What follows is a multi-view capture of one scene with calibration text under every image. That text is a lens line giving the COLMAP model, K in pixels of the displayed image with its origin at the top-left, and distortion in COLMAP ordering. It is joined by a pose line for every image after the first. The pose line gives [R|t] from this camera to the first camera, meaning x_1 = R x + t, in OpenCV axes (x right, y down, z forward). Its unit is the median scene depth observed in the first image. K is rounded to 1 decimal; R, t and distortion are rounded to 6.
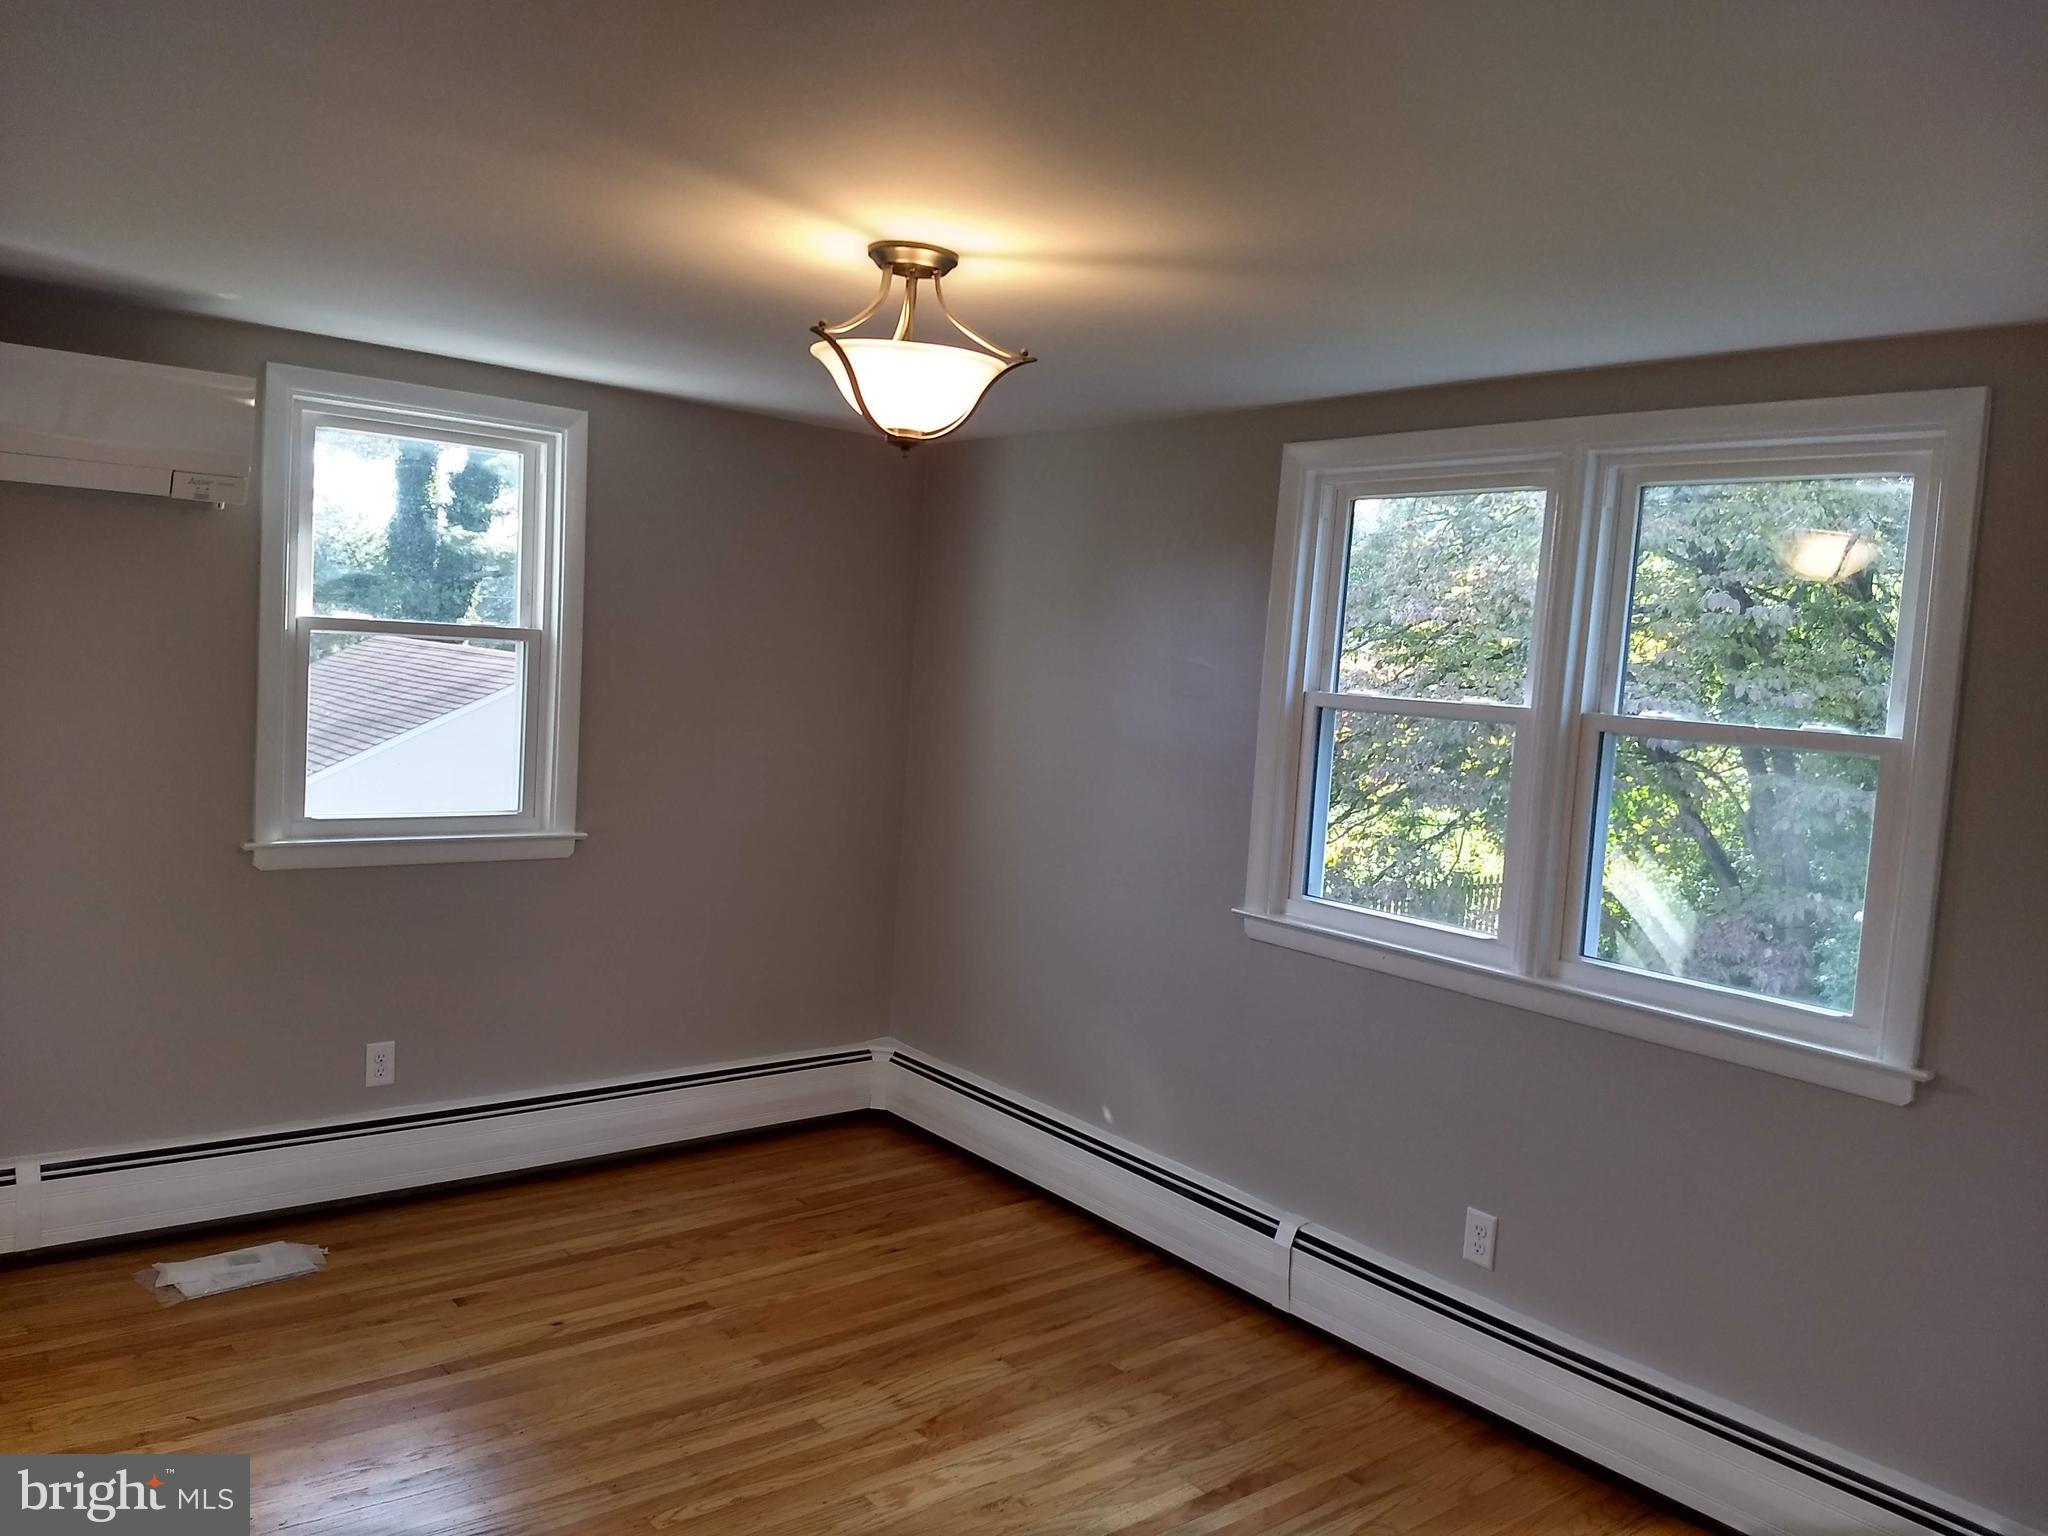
lens RADIAL K [[1582.7, 0, 1024.0], [0, 1582.7, 768.0], [0, 0, 1]] dist [0.213925, -0.297747]
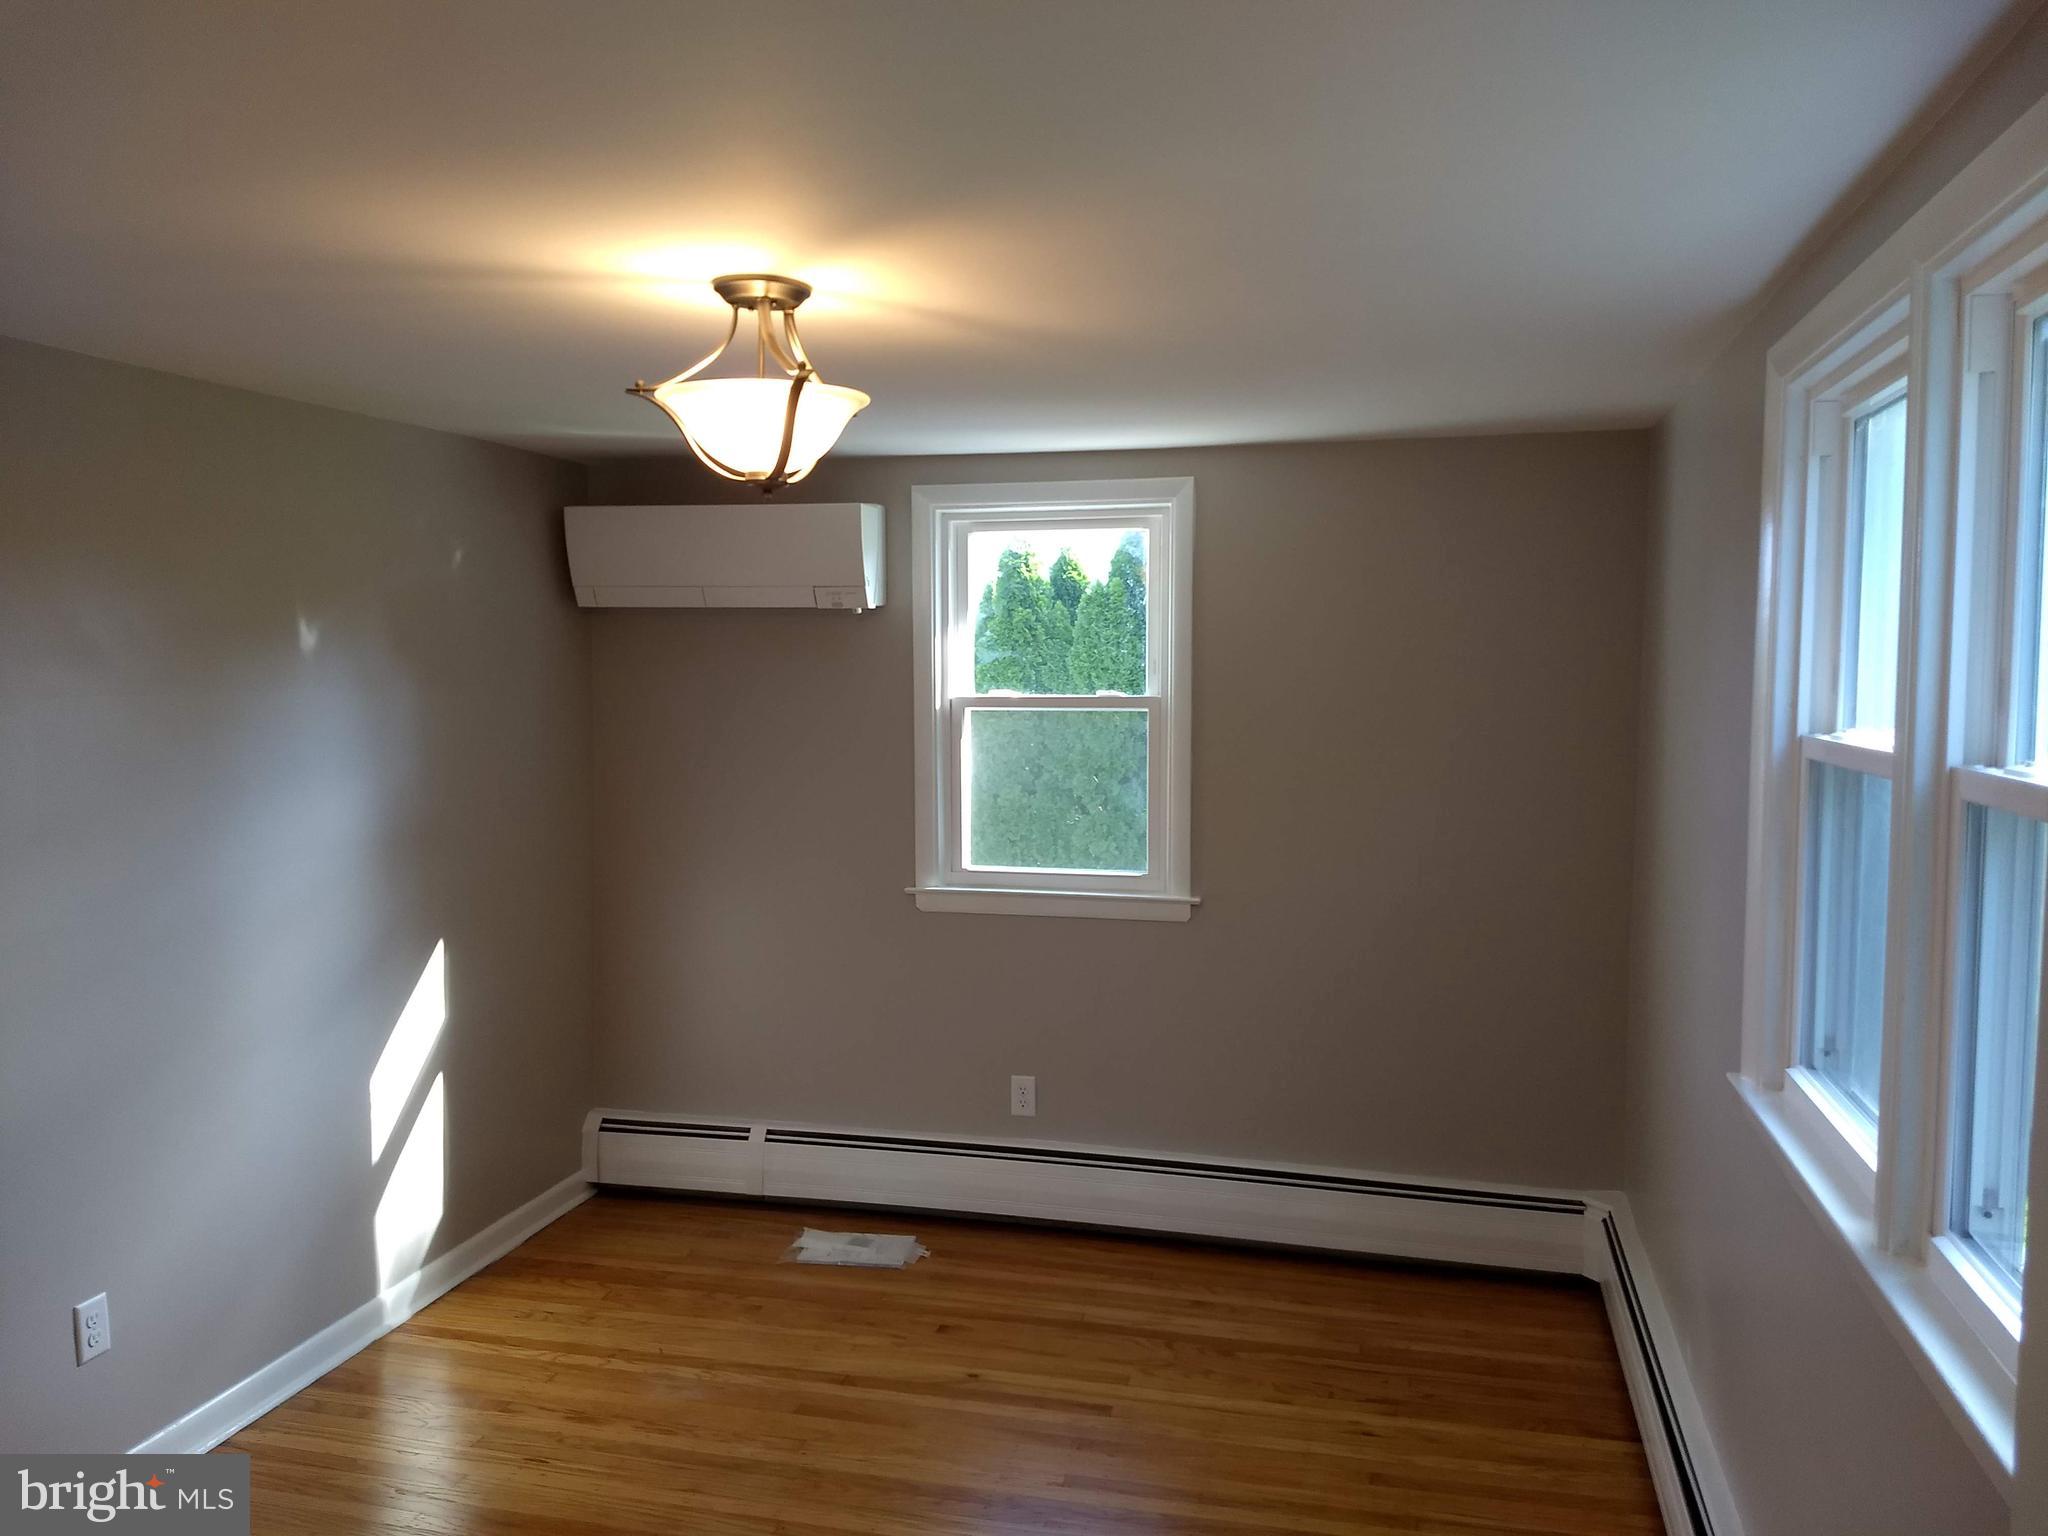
lens RADIAL K [[1568.7, 0, 1024.0], [0, 1568.7, 768.0], [0, 0, 1]] dist [0.278540, -0.502971]
pose [[0.602056, -0.010811, -0.798380, 0.493036], [-0.027025, 0.999060, -0.033908, -0.004588], [0.797996, 0.041991, 0.601198, 0.366213]]
